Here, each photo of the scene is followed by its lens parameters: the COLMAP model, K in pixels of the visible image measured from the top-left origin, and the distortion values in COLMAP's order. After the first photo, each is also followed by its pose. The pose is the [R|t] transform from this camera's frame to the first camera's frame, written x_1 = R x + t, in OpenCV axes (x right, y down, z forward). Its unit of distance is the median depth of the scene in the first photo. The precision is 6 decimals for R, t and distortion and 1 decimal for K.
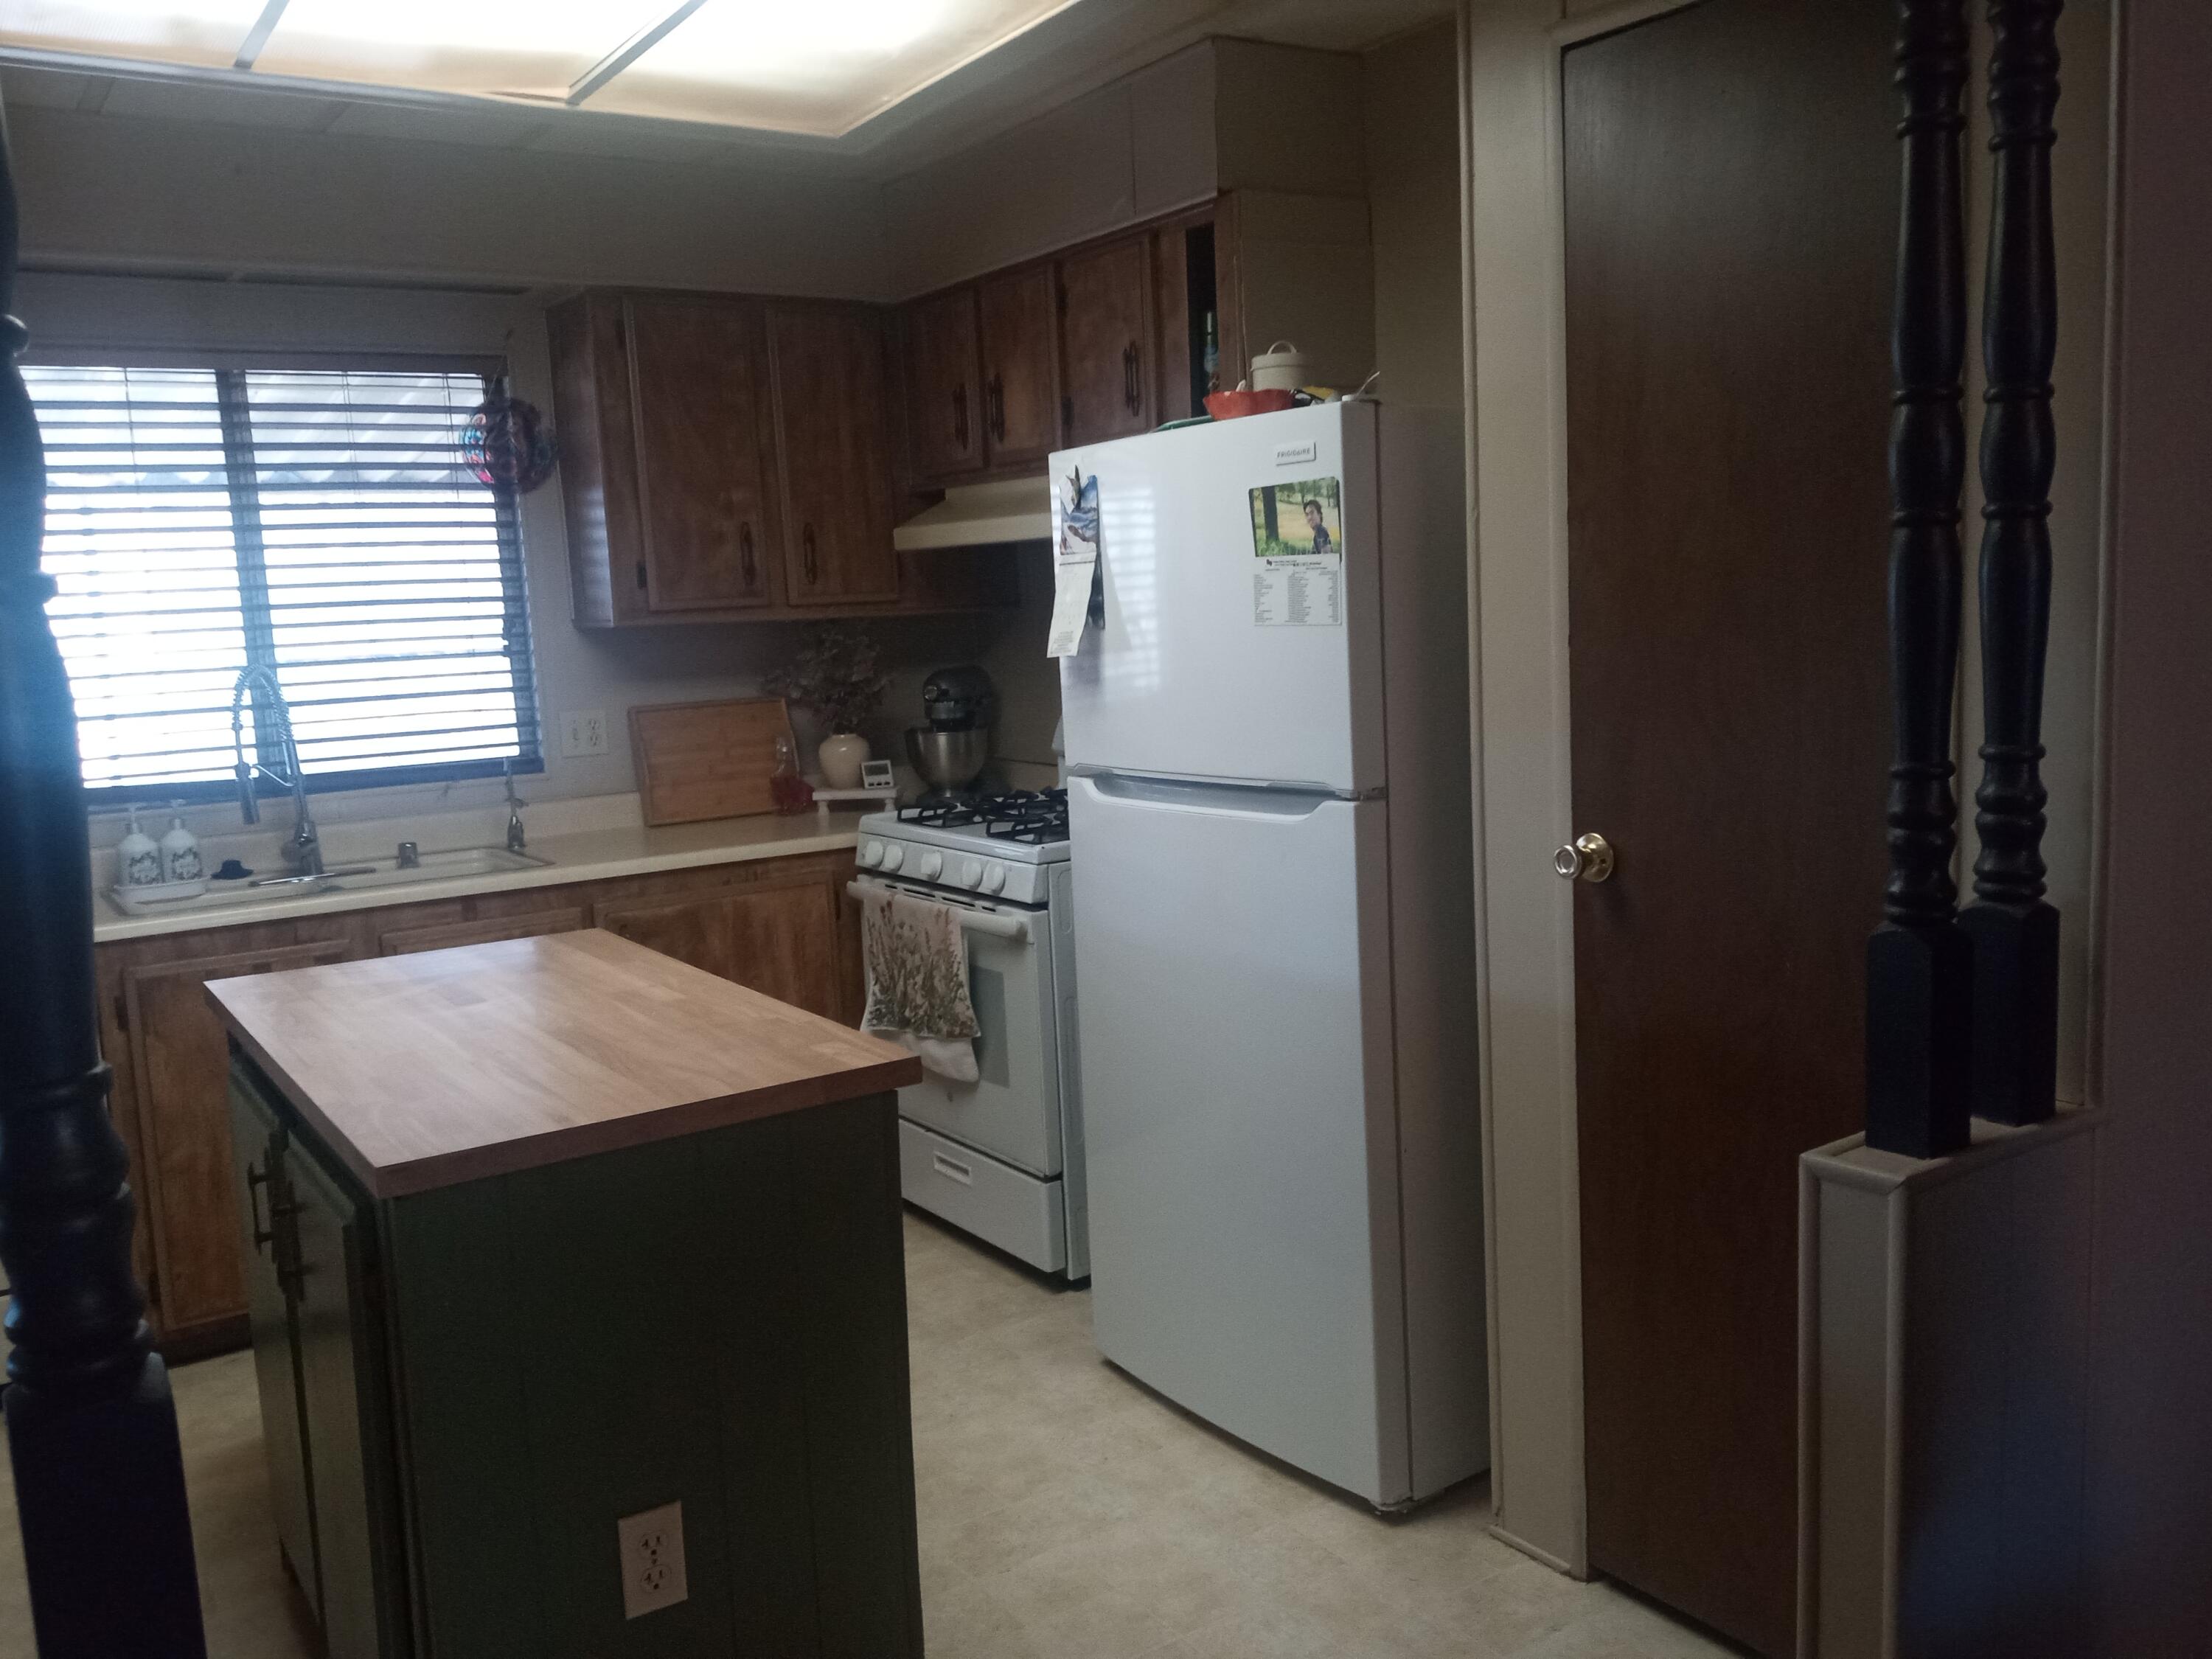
lens RADIAL K [[1793.8, 0, 1105.7], [0, 1793.8, 828.2], [0, 0, 1]] dist [-0.002423, -0.029185]
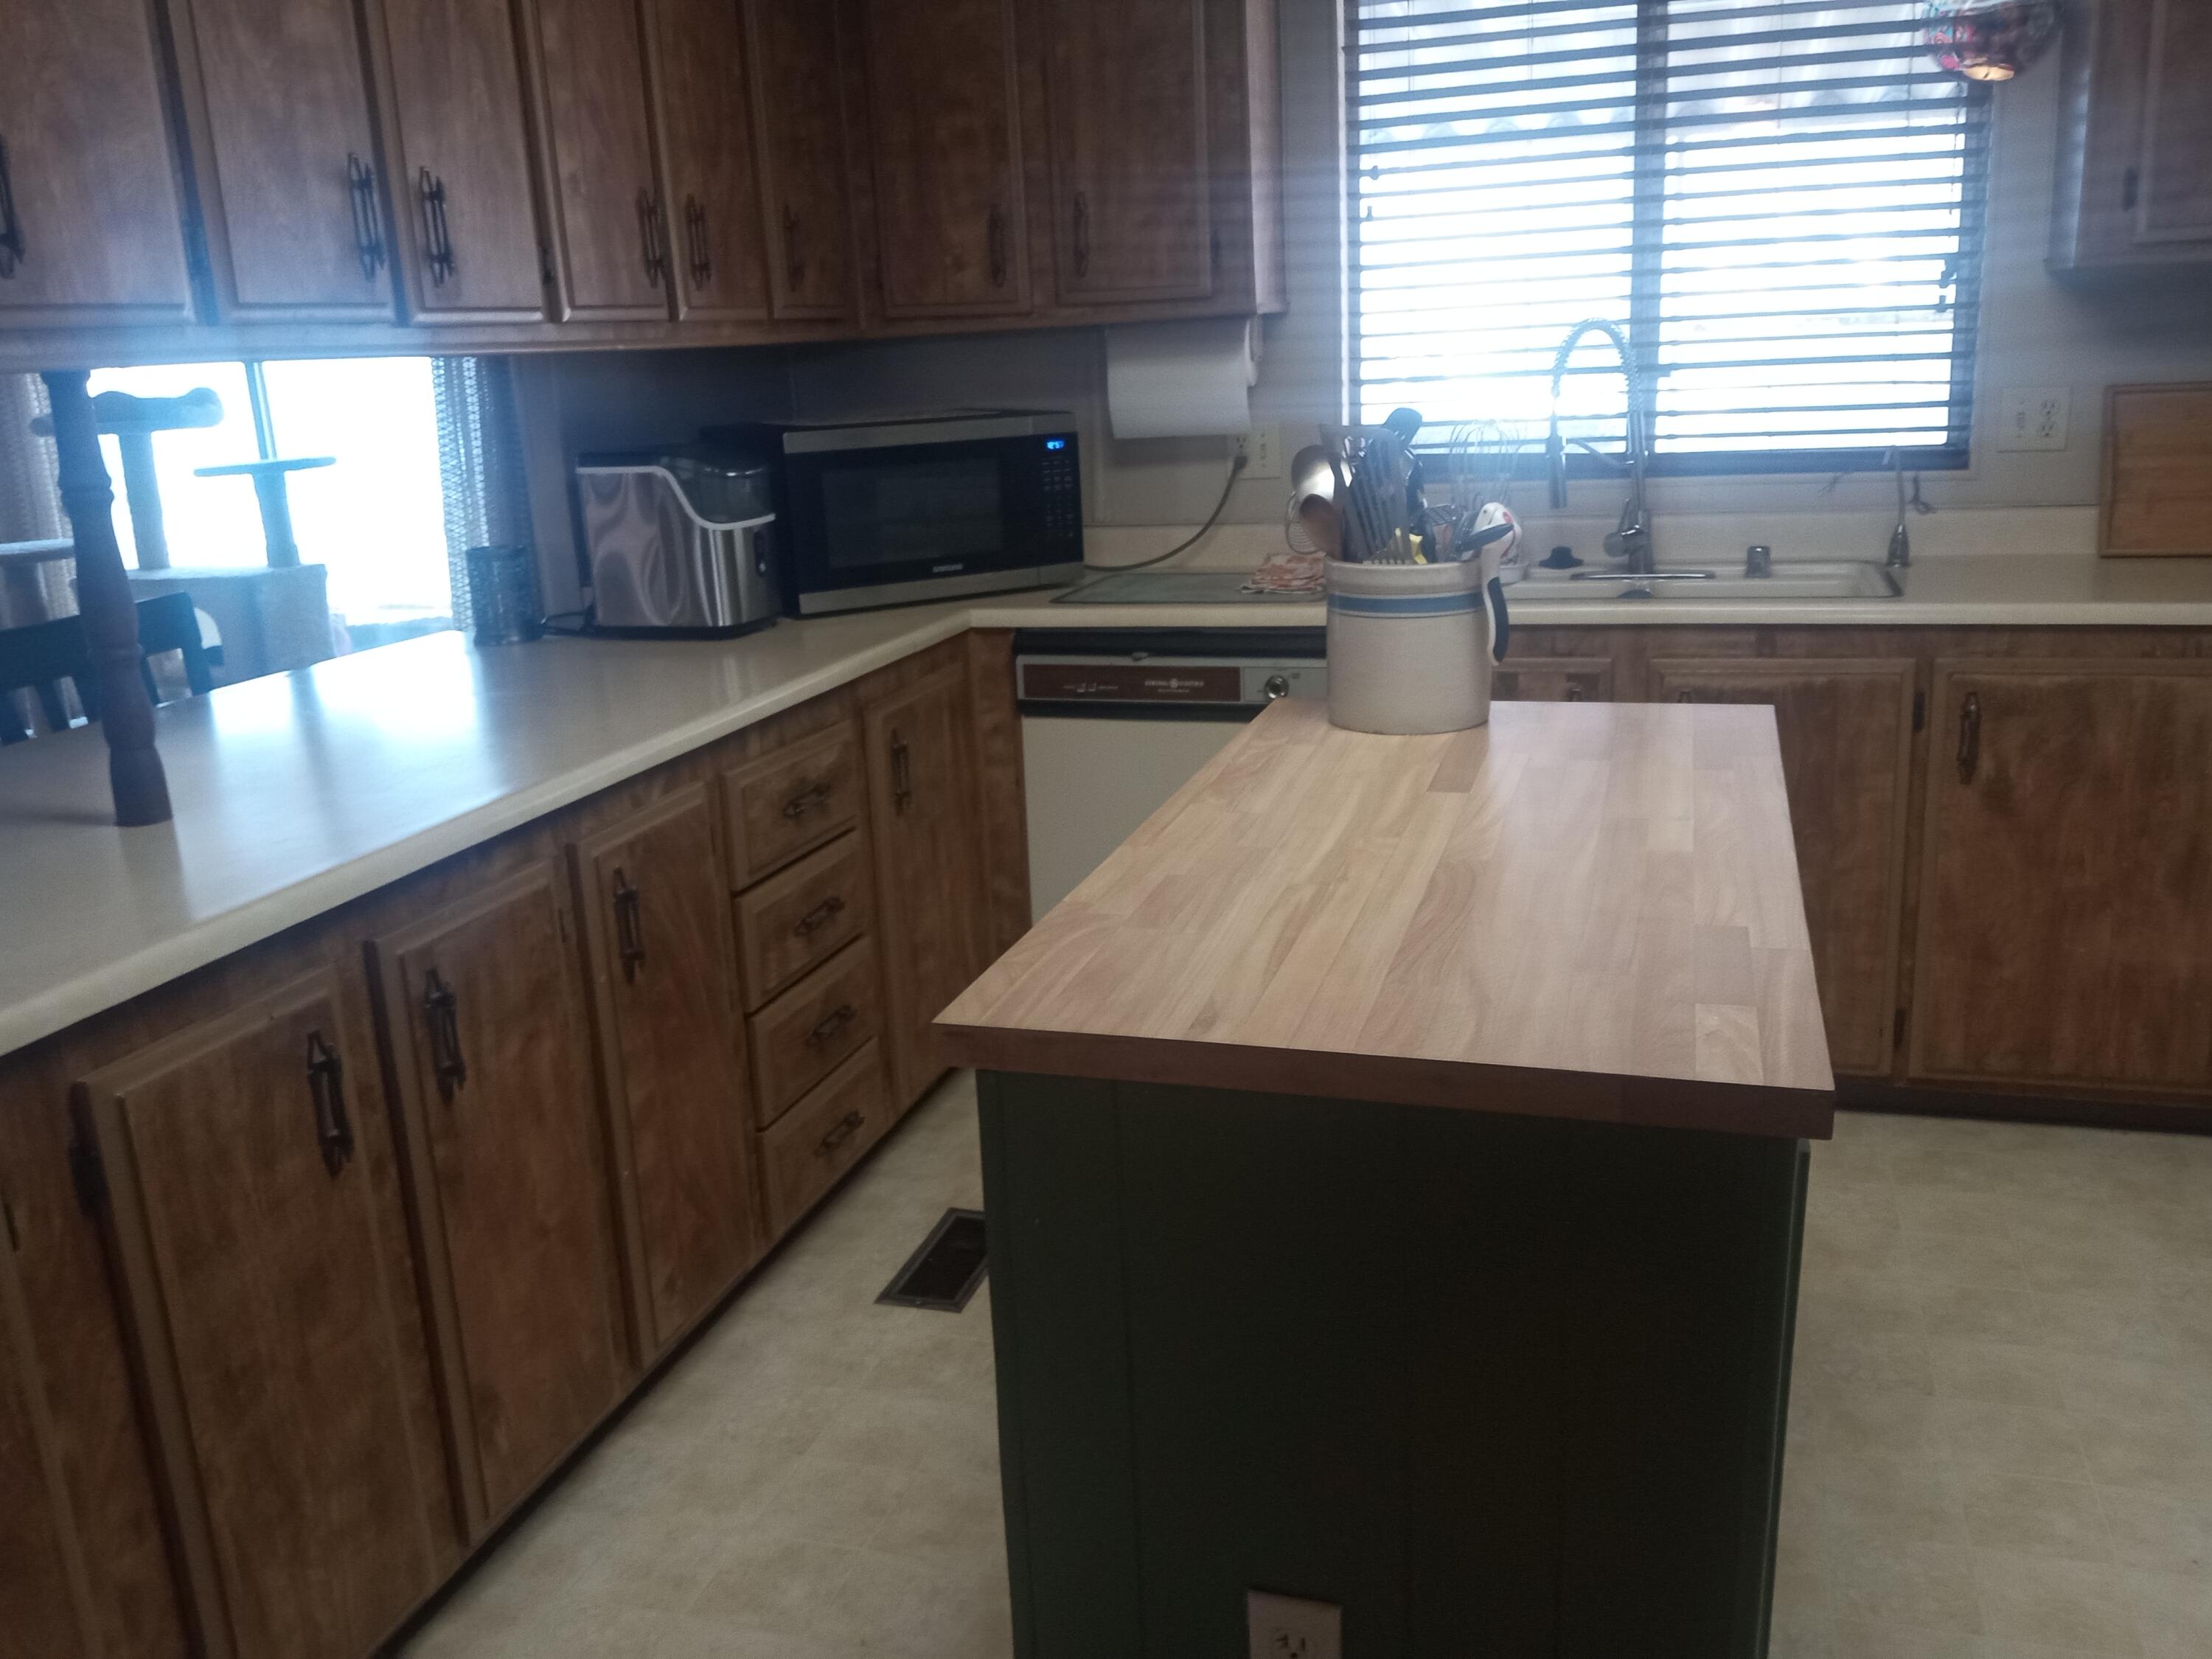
lens RADIAL K [[1793.8, 0, 1100.7], [0, 1793.8, 837.0], [0, 0, 1]] dist [-0.002423, -0.029185]
pose [[0.615646, 0.223059, -0.755794, 0.069480], [-0.078403, 0.971681, 0.222910, -0.021418], [0.784113, -0.077978, 0.615700, 0.255846]]
